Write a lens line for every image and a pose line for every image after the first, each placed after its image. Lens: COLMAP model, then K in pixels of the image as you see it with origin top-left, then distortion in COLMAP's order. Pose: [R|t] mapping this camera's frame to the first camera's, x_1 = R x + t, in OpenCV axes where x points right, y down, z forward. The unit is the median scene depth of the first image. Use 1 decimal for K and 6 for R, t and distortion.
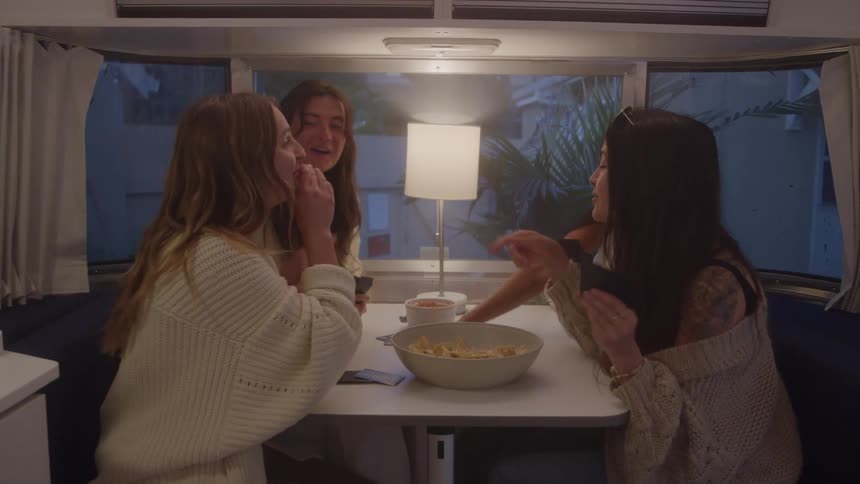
lens RADIAL K [[788.1, 0, 430.0], [0, 788.1, 242.0], [0, 0, 1]] dist [-0.090142, 0.011403]
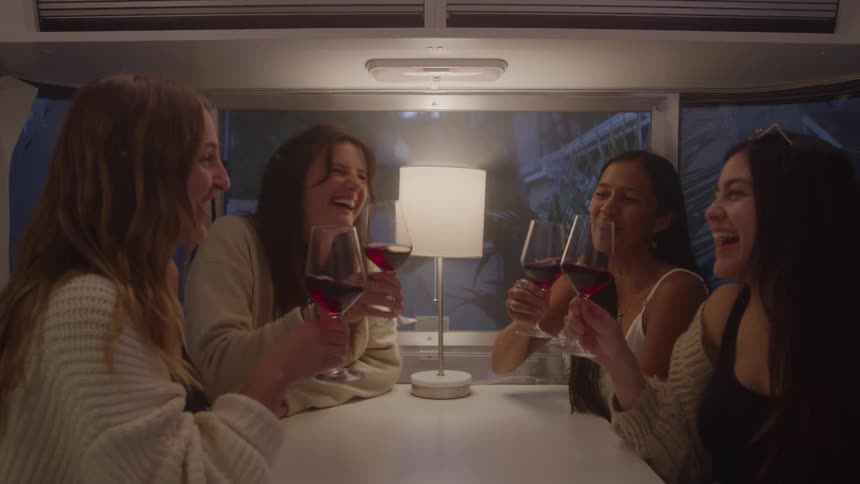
lens RADIAL K [[788.1, 0, 430.0], [0, 788.1, 242.0], [0, 0, 1]] dist [-0.090142, 0.011403]
pose [[0.999913, -0.007213, -0.011077, 0.014317], [0.006071, 0.994975, -0.099941, 0.012717], [0.011743, 0.099865, 0.994932, 0.170148]]
